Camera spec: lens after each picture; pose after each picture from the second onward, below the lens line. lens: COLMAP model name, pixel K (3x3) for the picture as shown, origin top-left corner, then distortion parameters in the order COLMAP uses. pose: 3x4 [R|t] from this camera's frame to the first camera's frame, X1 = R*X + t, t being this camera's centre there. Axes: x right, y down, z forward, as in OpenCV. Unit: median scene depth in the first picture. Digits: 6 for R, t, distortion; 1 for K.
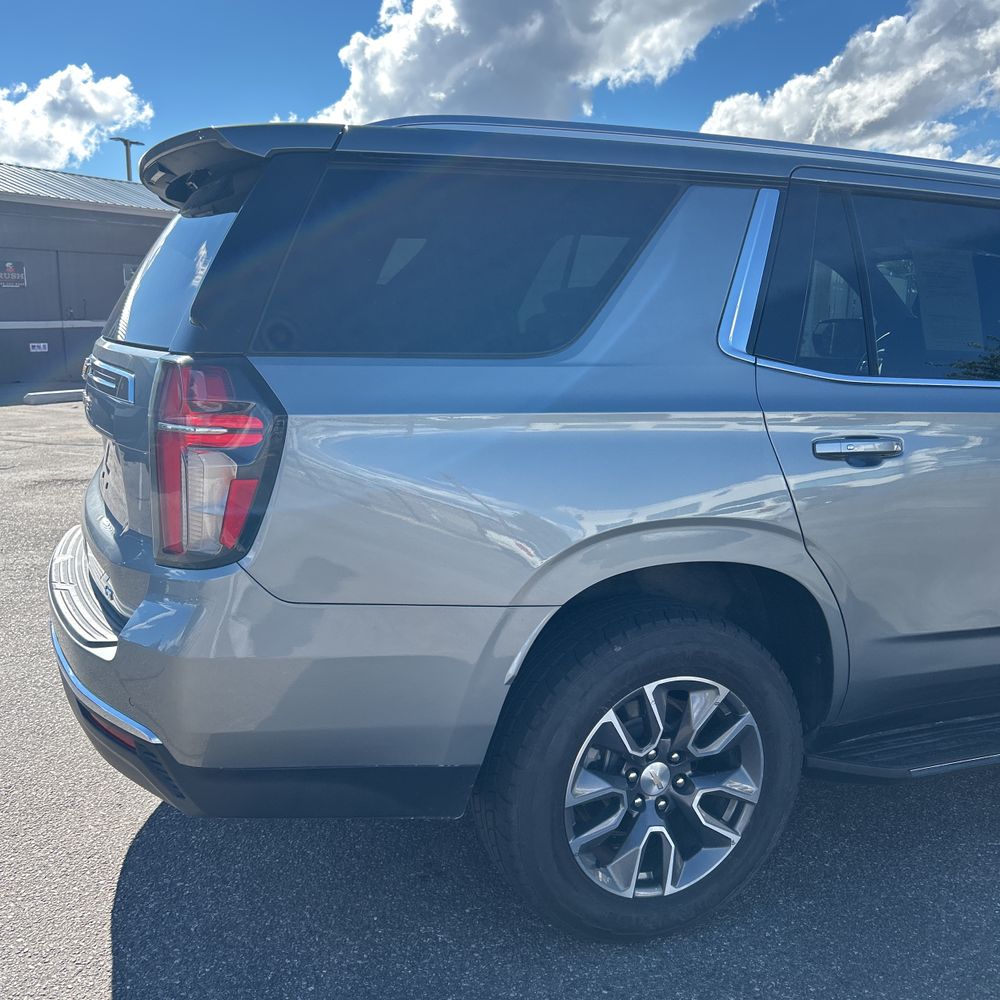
lens RADIAL K [[1024.2, 0, 500.0], [0, 1024.2, 500.0], [0, 0, 1]] dist [0.000465, -0.021307]
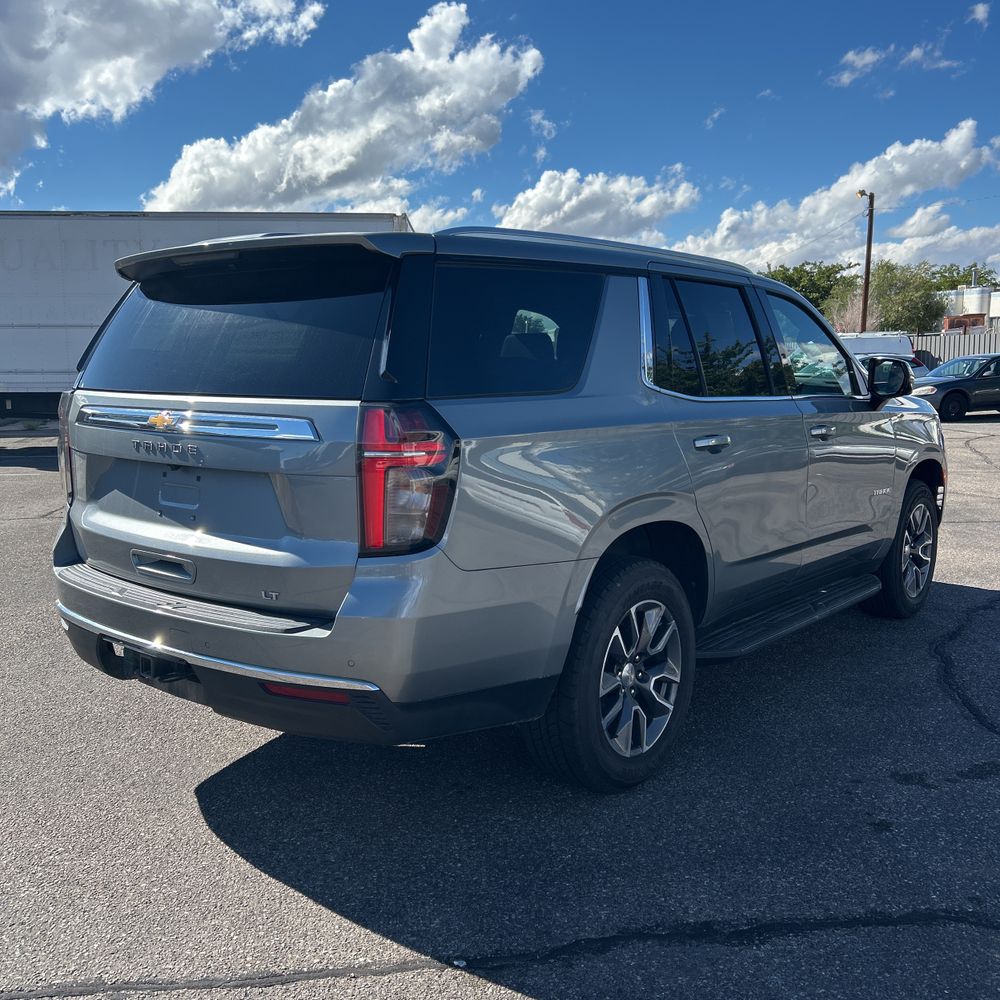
lens RADIAL K [[1004.7, 0, 500.0], [0, 1004.7, 500.0], [0, 0, 1]] dist [0.015238, -0.006105]
pose [[0.885219, -0.093916, 0.455595, -0.650619], [0.110521, 0.993825, -0.009876, 0.016611], [-0.451855, 0.059095, 0.890132, -0.217862]]
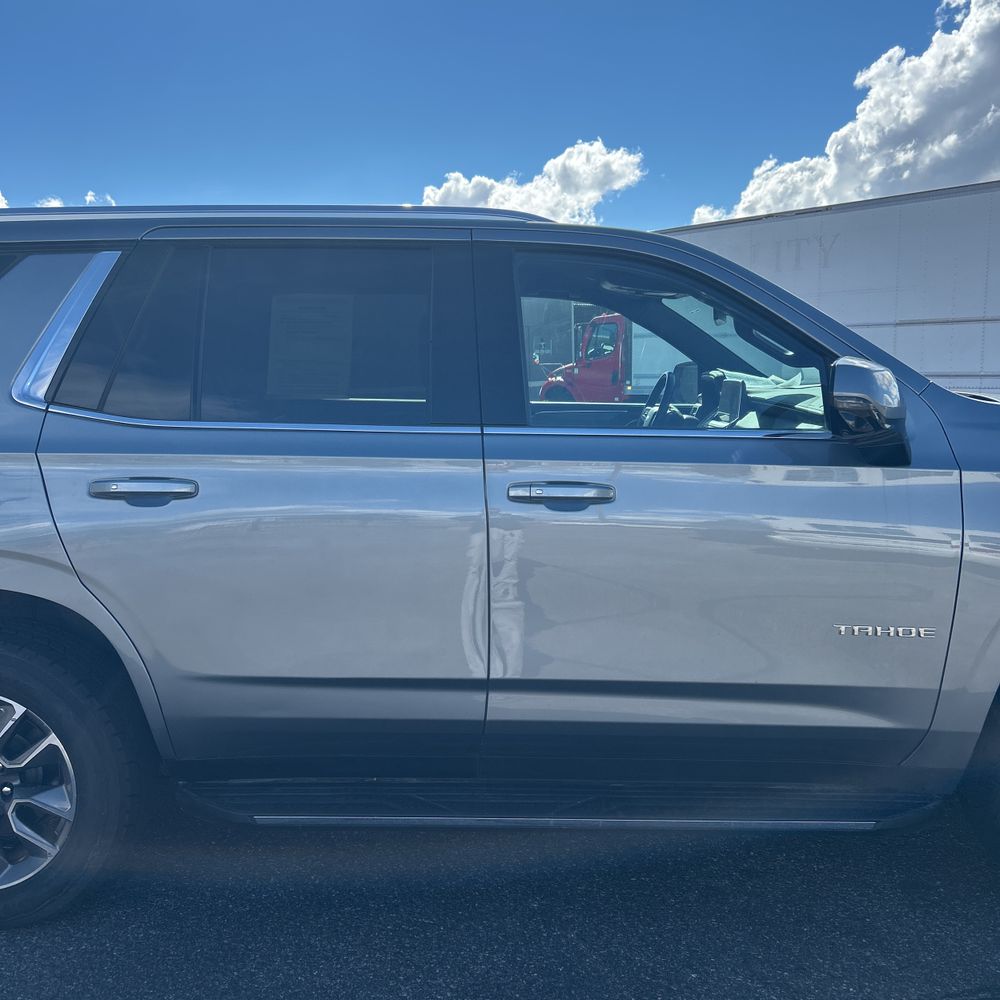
lens RADIAL K [[1015.2, 0, 500.0], [0, 1015.2, 500.0], [0, 0, 1]] dist [0.104216, -0.242889]
pose [[0.921262, 0.016317, -0.388601, 1.104286], [-0.038972, 0.997964, -0.050488, -0.000492], [0.386986, 0.061657, 0.920022, 0.177689]]
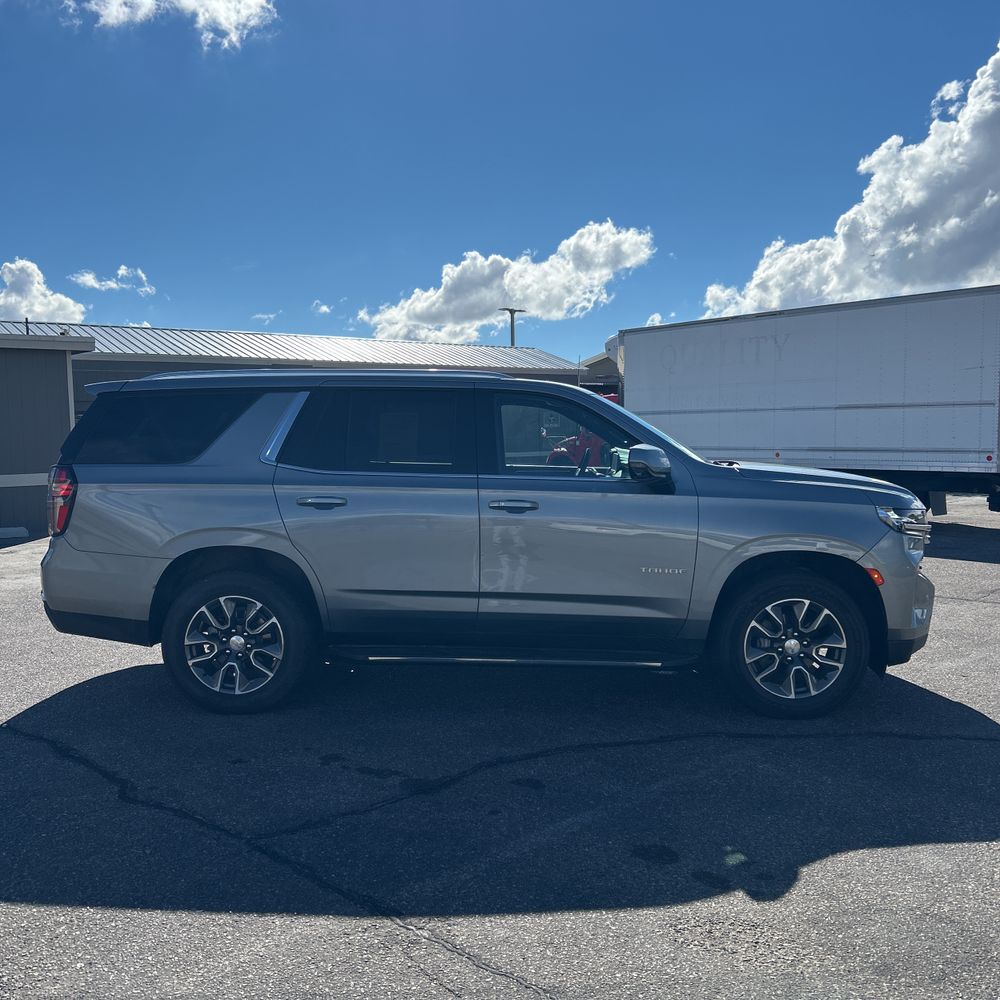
lens RADIAL K [[1004.7, 0, 500.0], [0, 1004.7, 500.0], [0, 0, 1]] dist [0.015238, -0.006105]
pose [[0.916057, -0.000978, -0.401046, 1.623282], [-0.049932, 0.991938, -0.116473, 0.187666], [0.397927, 0.126722, 0.908623, -0.879763]]
